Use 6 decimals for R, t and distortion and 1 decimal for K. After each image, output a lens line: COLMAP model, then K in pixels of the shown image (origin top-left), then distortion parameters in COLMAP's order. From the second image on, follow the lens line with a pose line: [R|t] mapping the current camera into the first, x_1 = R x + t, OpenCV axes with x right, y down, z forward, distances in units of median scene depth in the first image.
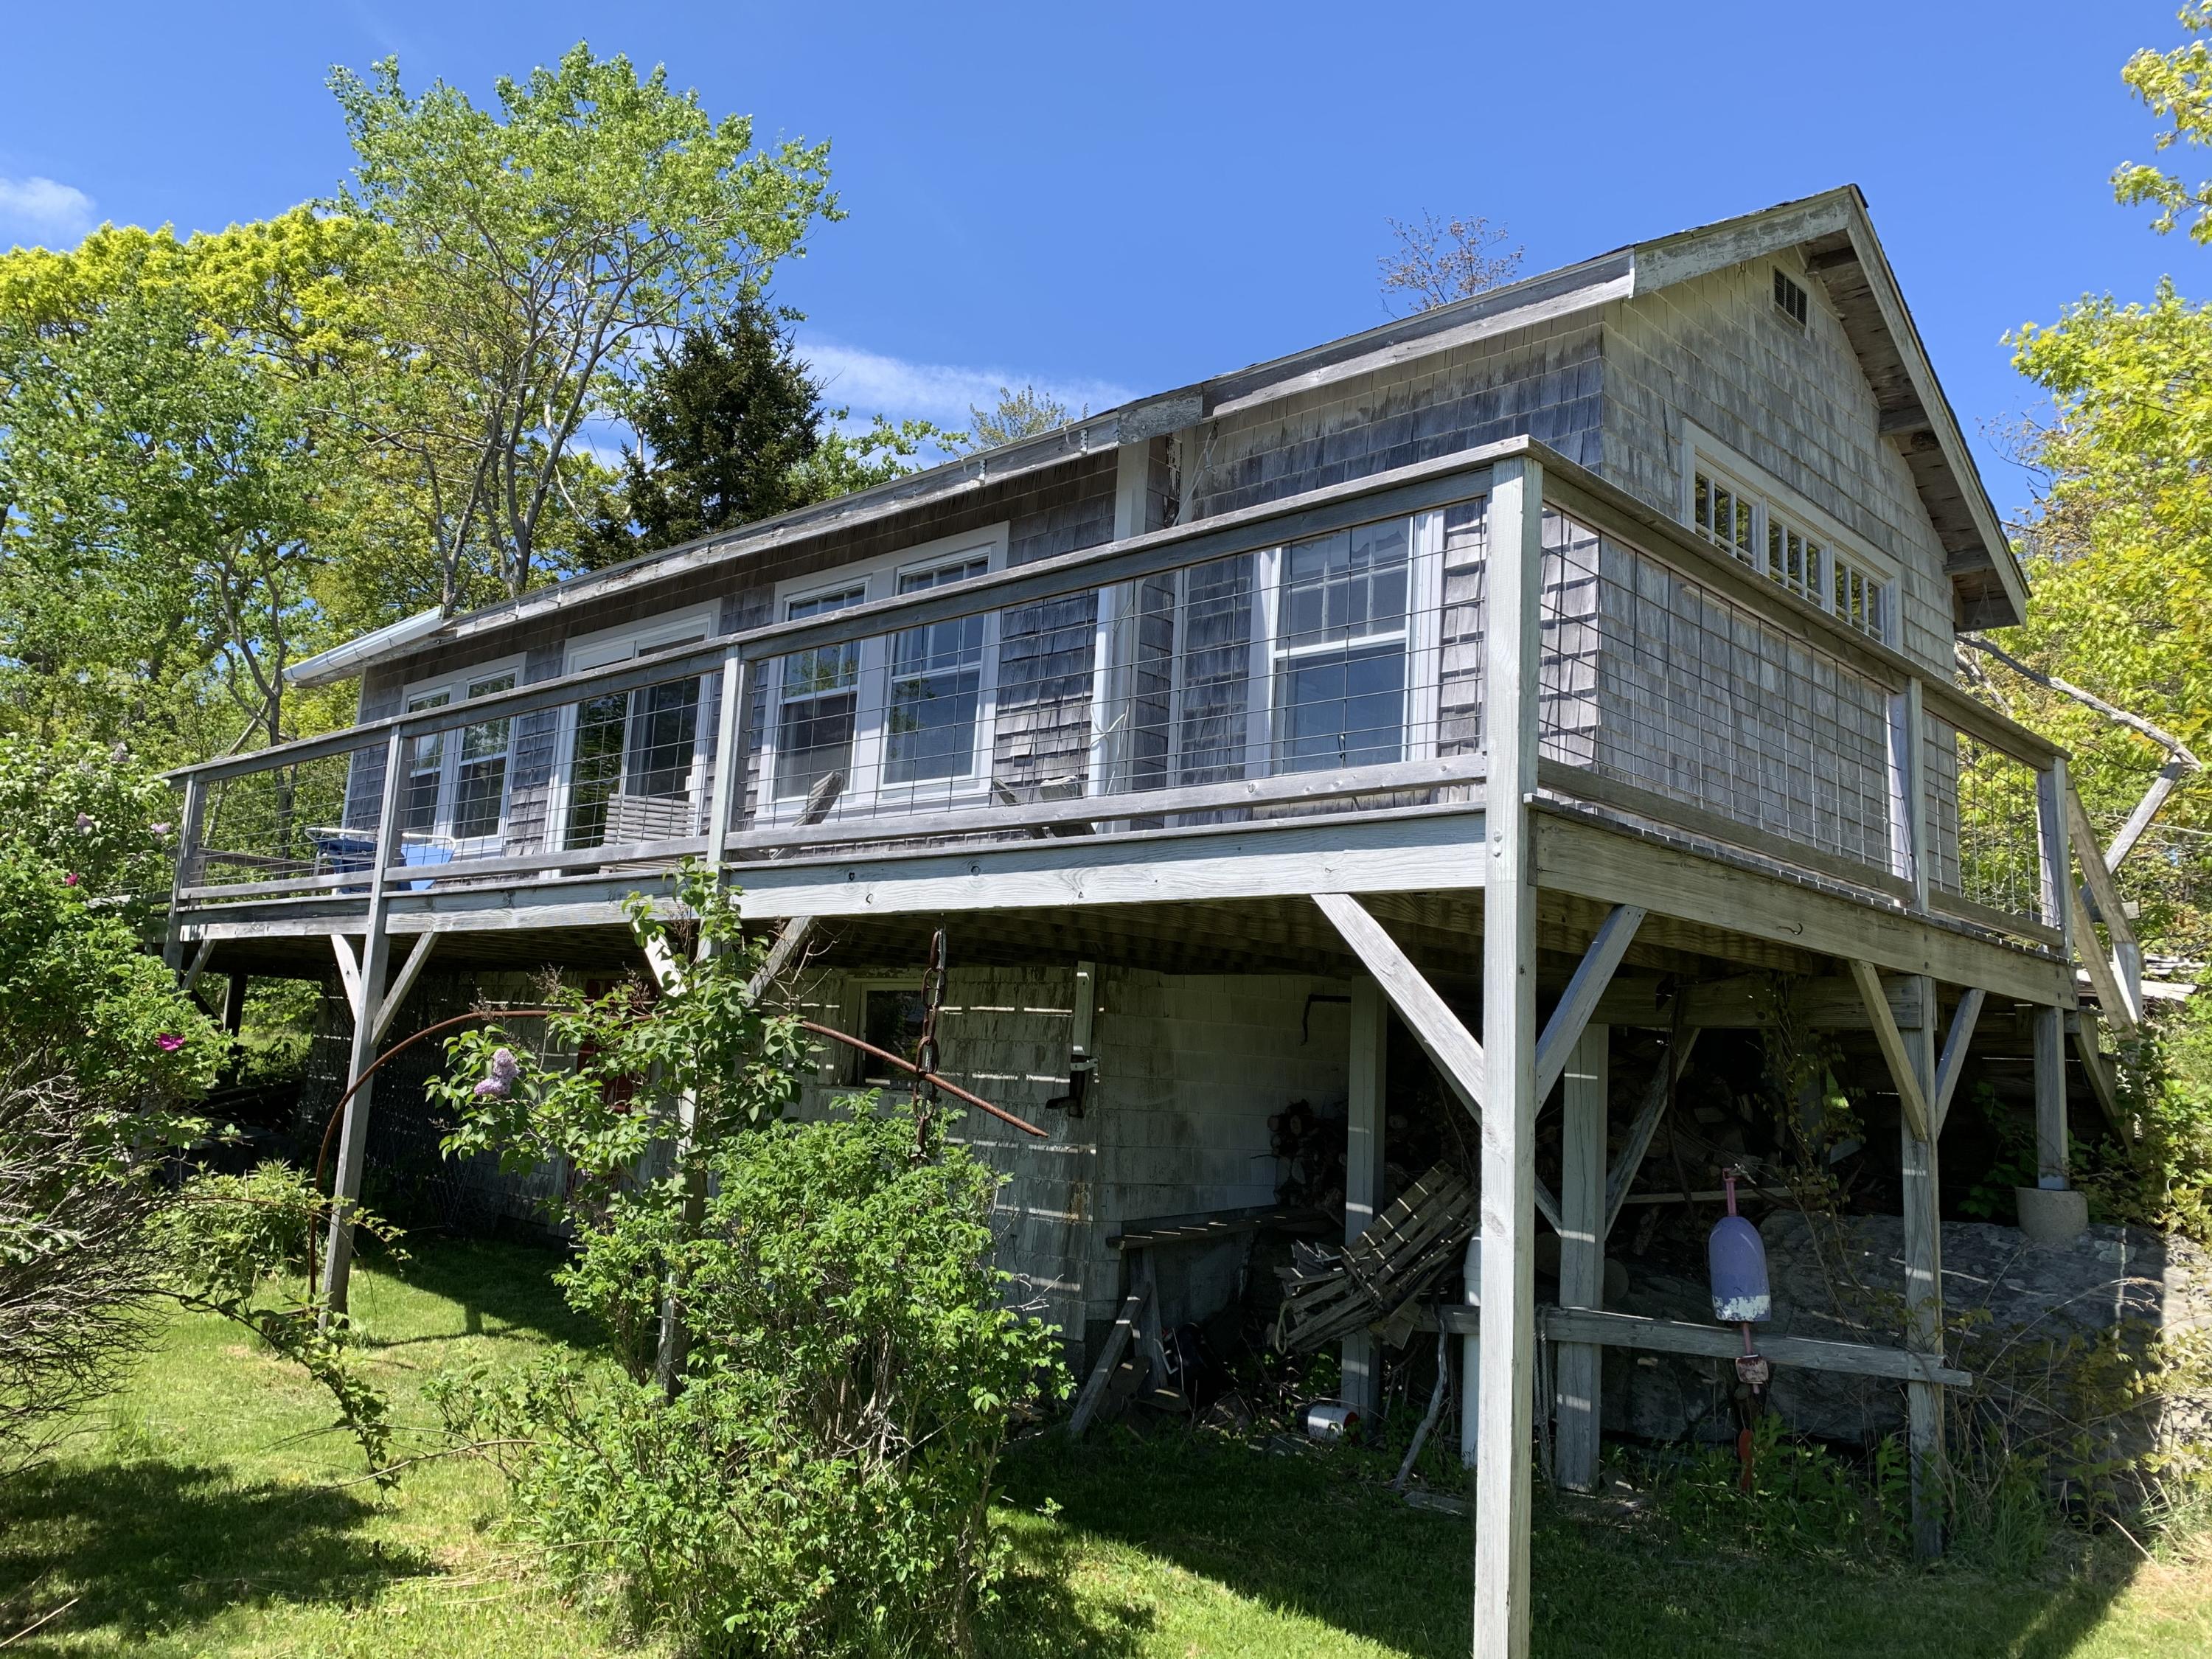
lens RADIAL K [[1697.3, 0, 1106.0], [0, 1697.3, 829.5], [0, 0, 1]] dist [-0.001824, -0.004351]
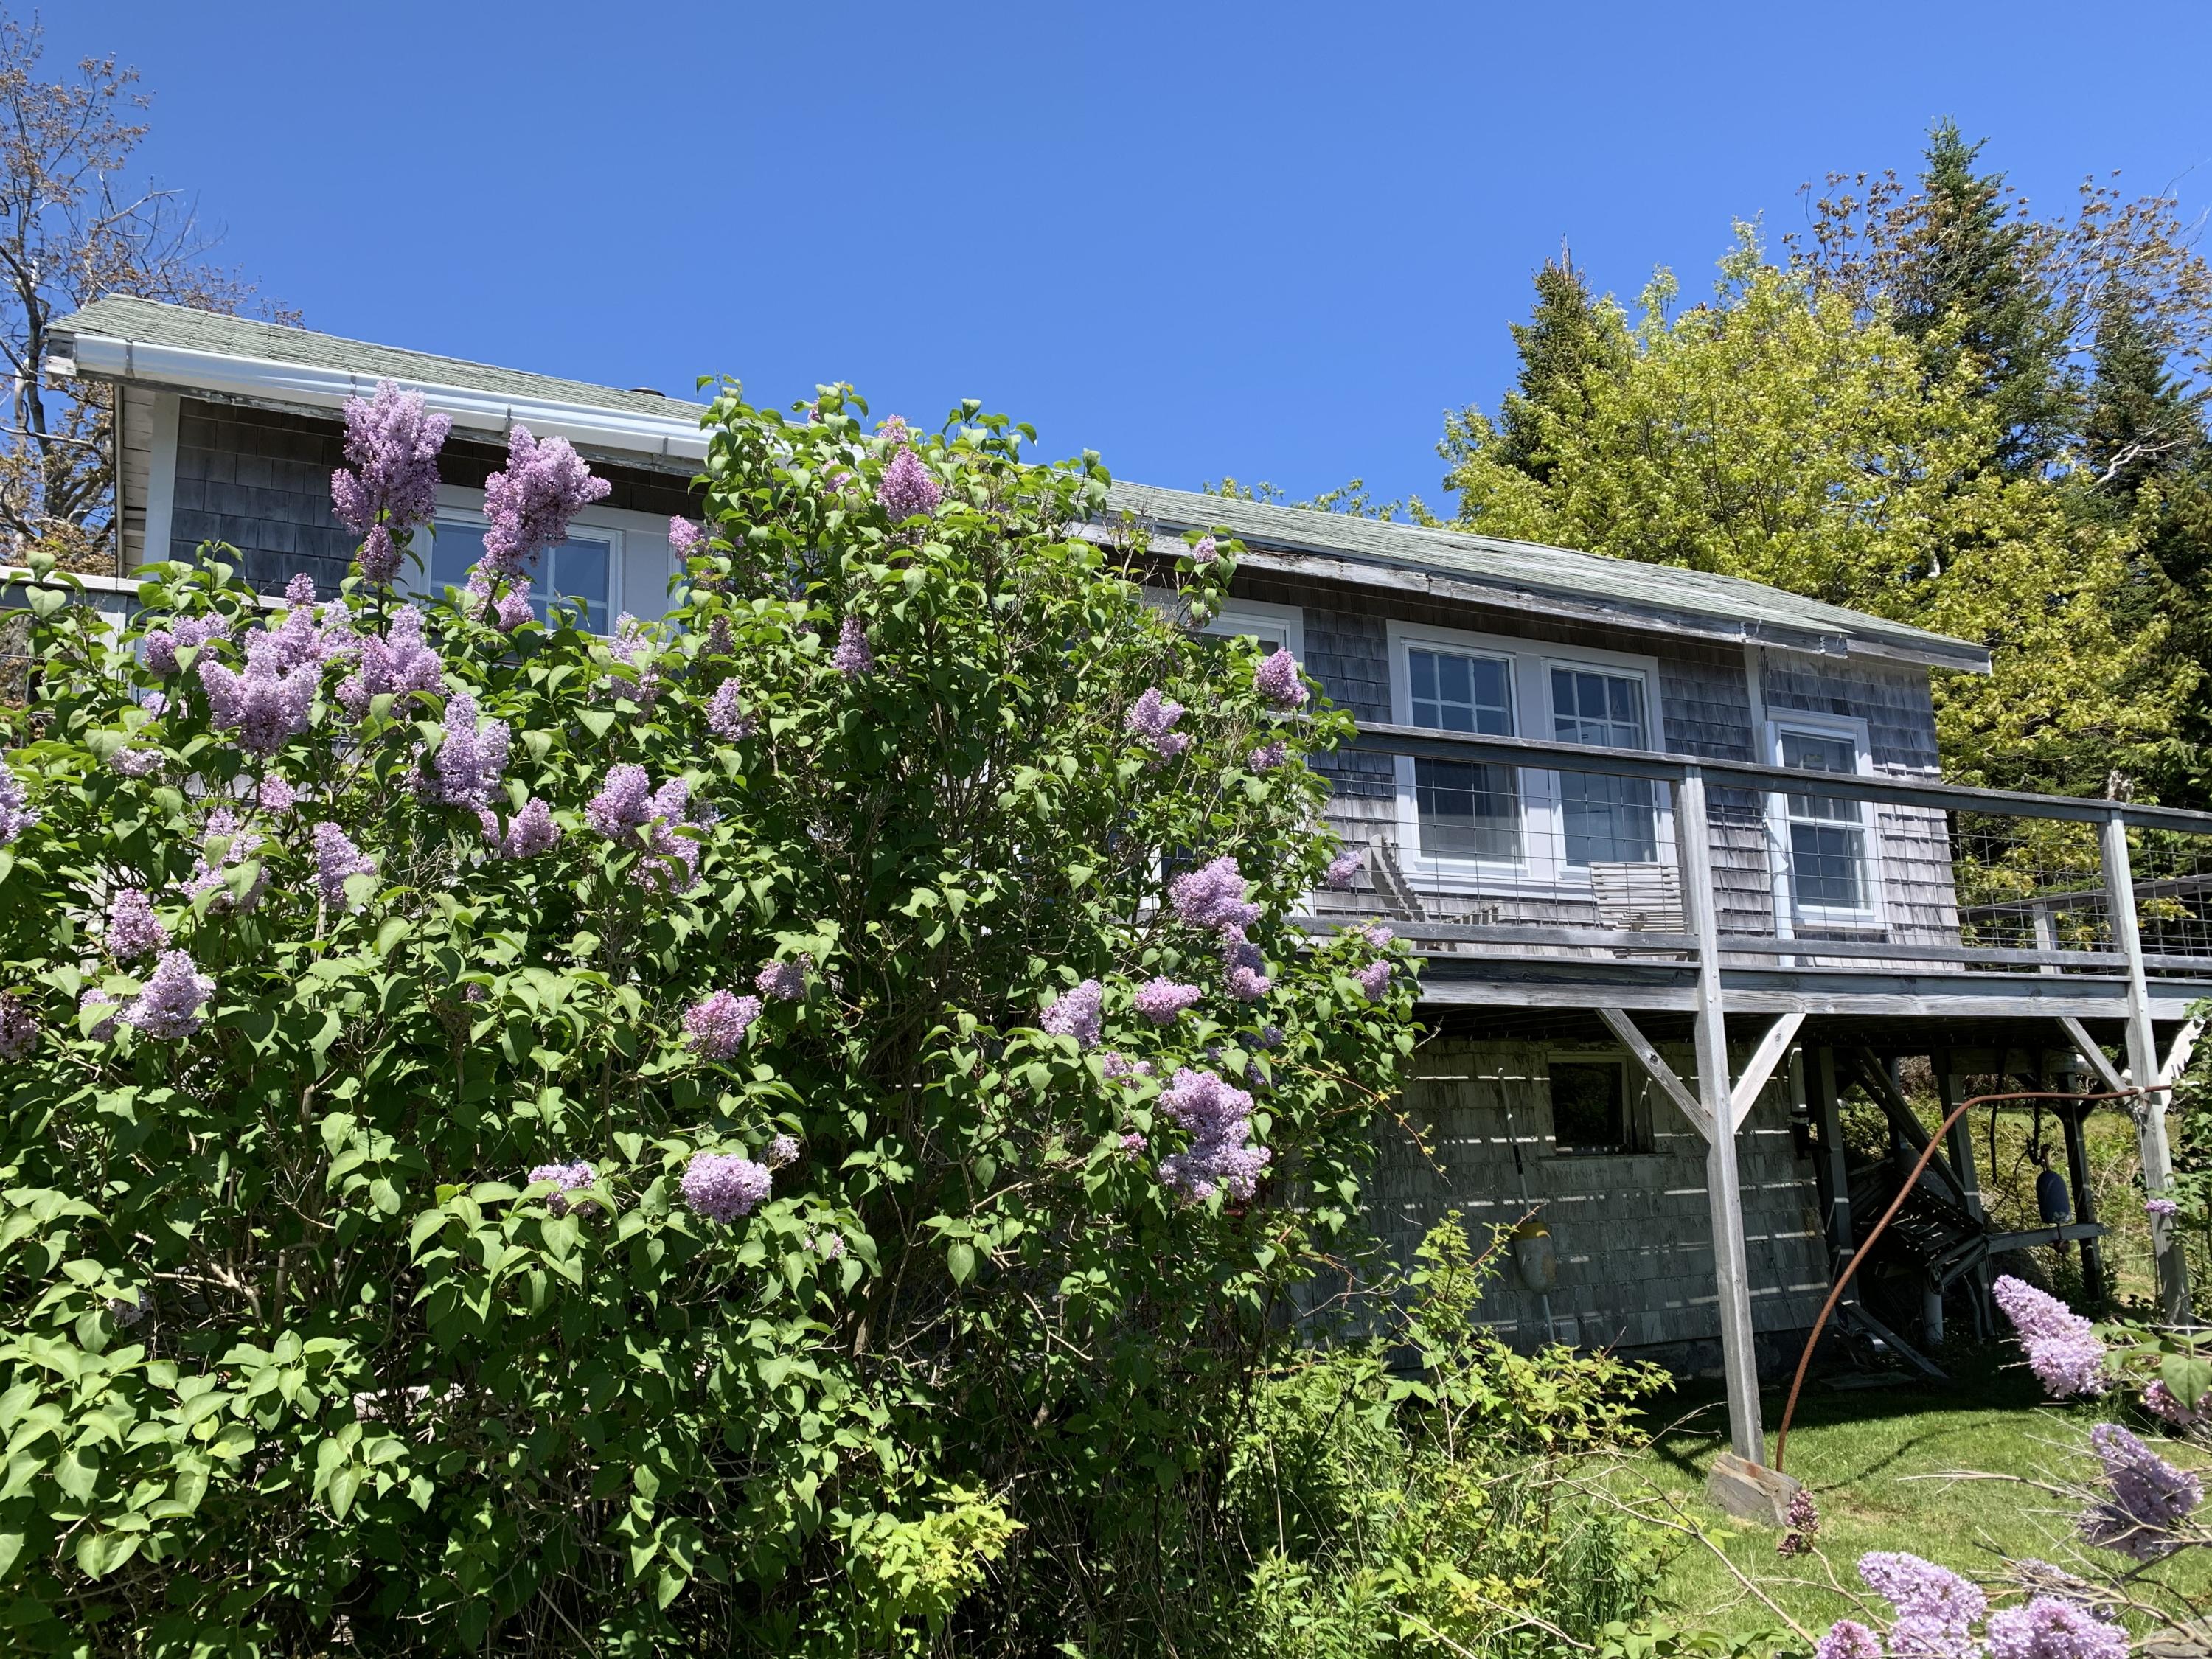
lens RADIAL K [[1697.3, 0, 1106.0], [0, 1697.3, 829.5], [0, 0, 1]] dist [-0.001824, -0.004351]
pose [[0.330887, 0.105866, 0.937713, -1.342684], [-0.101277, 0.991932, -0.076250, 0.067335], [-0.938220, -0.069738, 0.338939, 1.007843]]
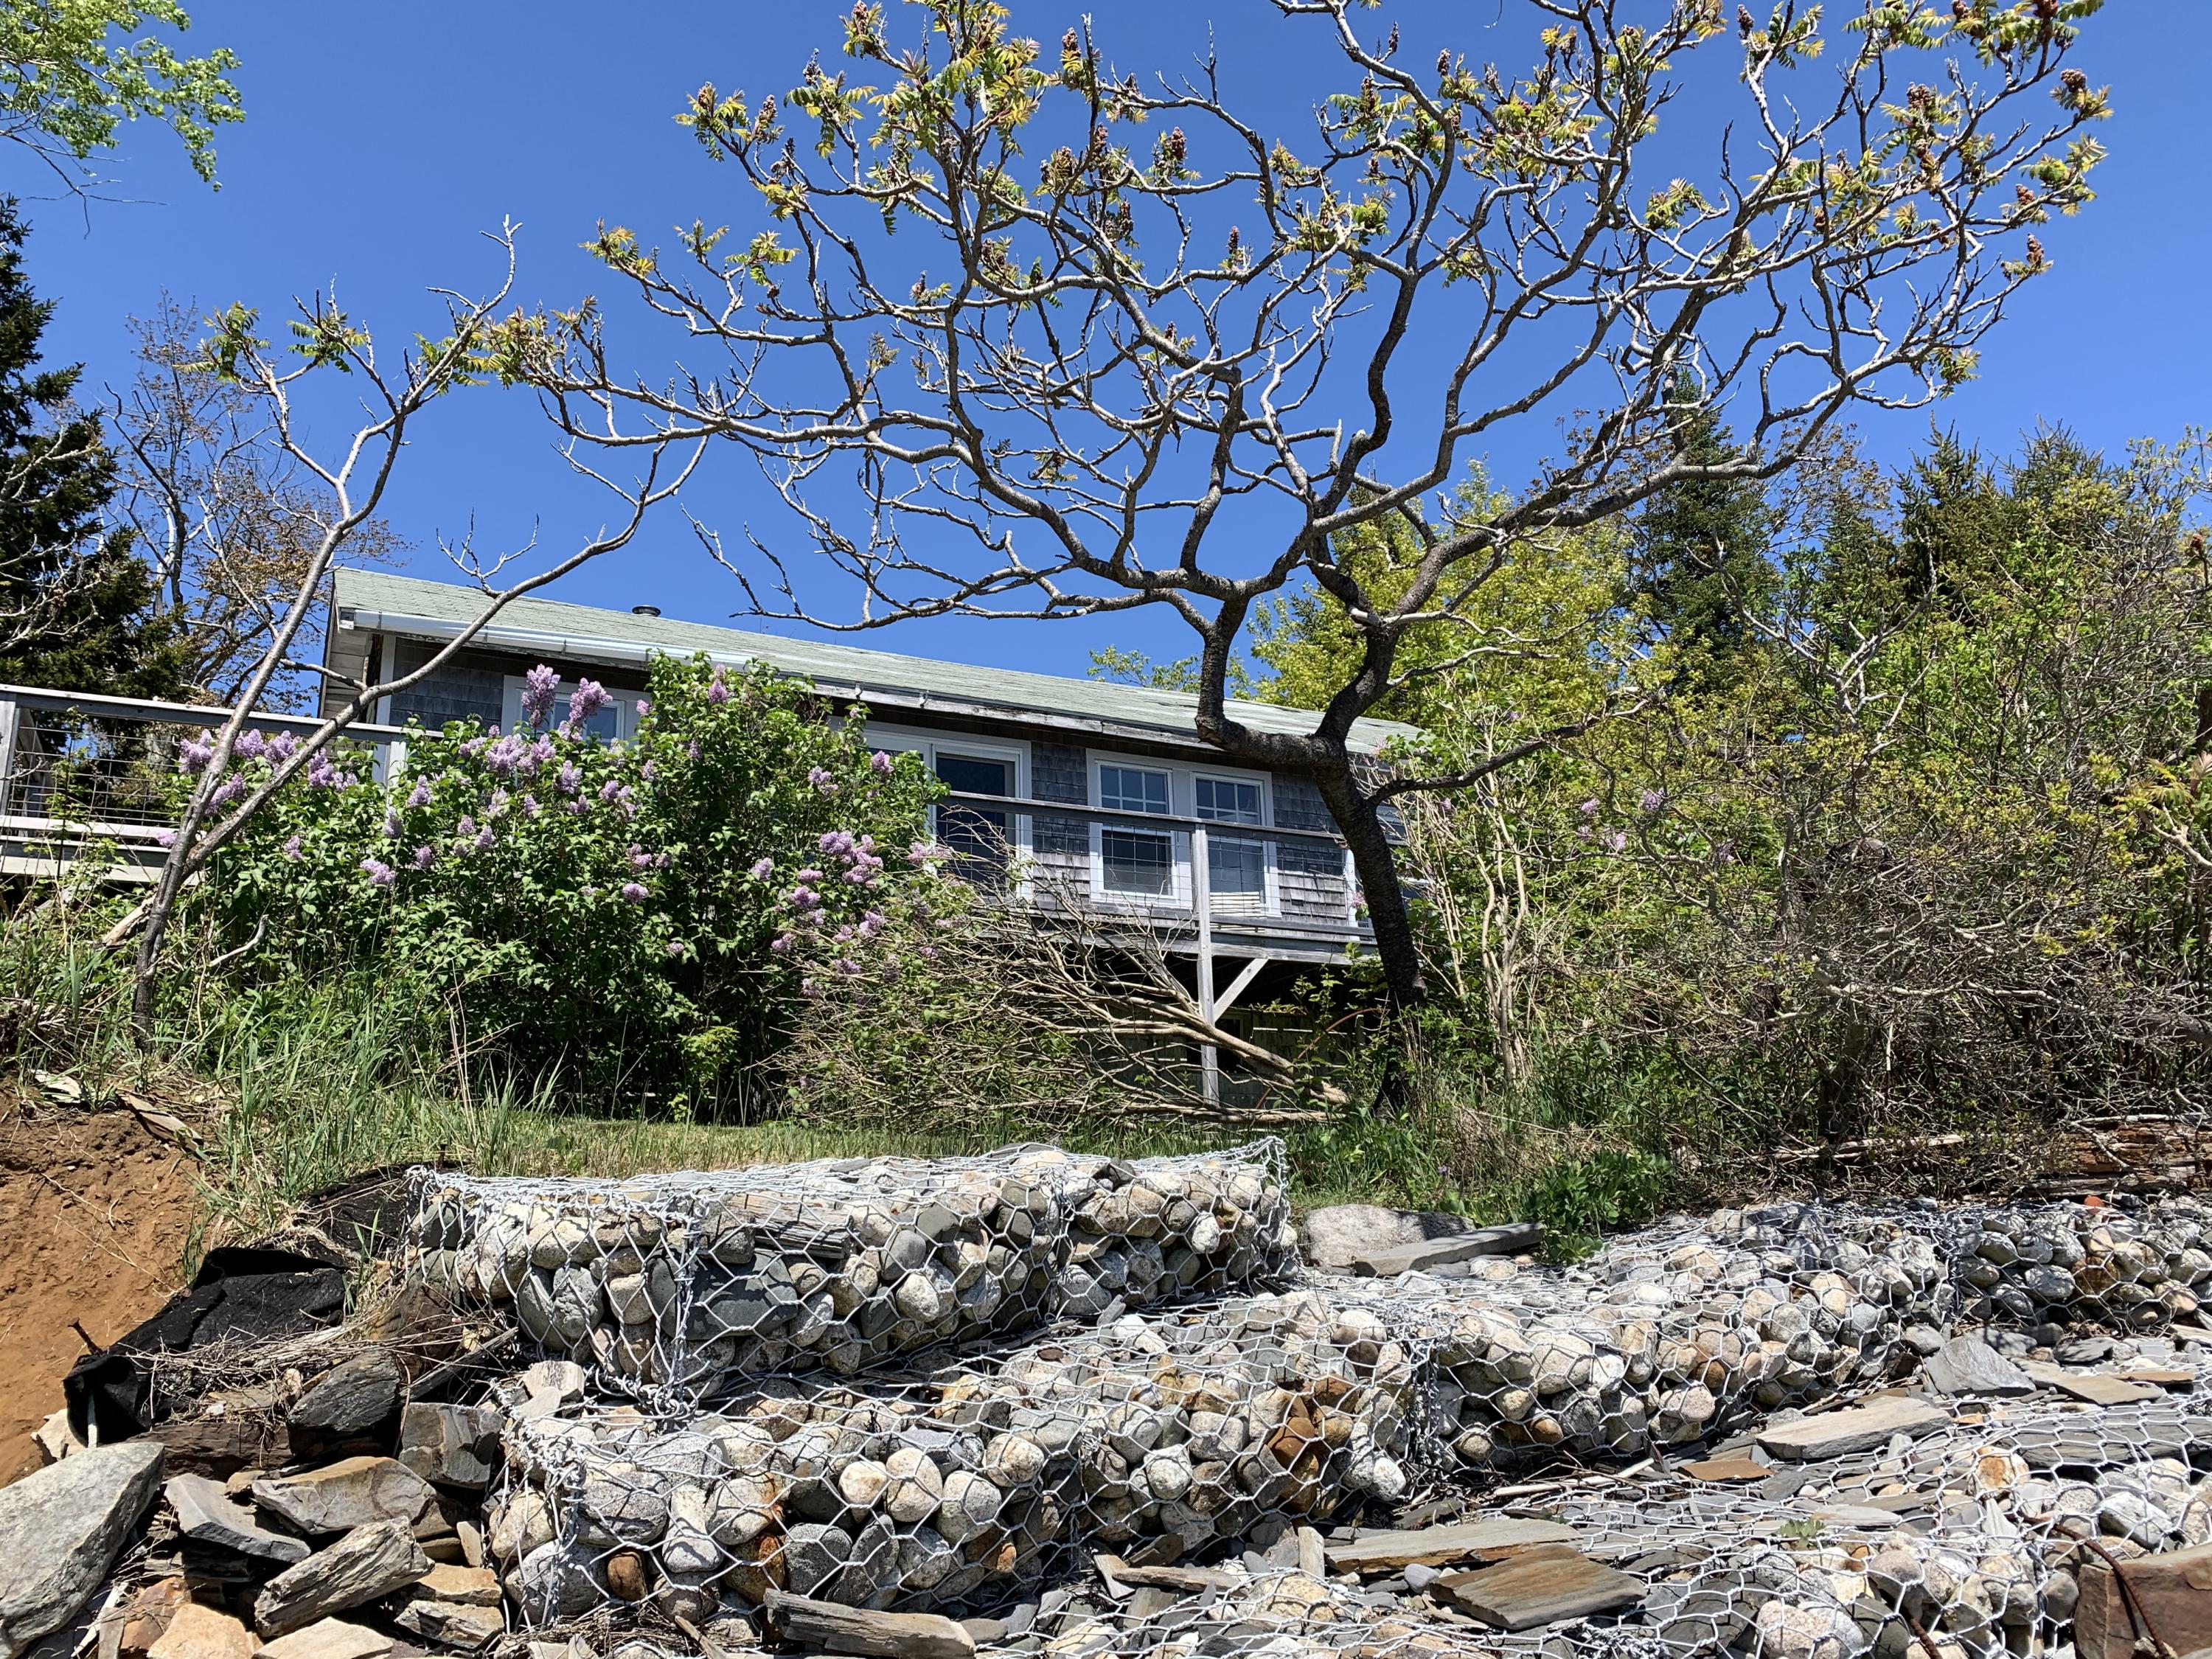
lens RADIAL K [[1697.3, 0, 1106.0], [0, 1697.3, 829.5], [0, 0, 1]] dist [-0.001824, -0.004351]
pose [[0.343208, 0.184453, 0.920970, -1.937346], [-0.097108, 0.982241, -0.160536, 0.209650], [-0.934226, -0.034336, 0.355025, 0.536801]]
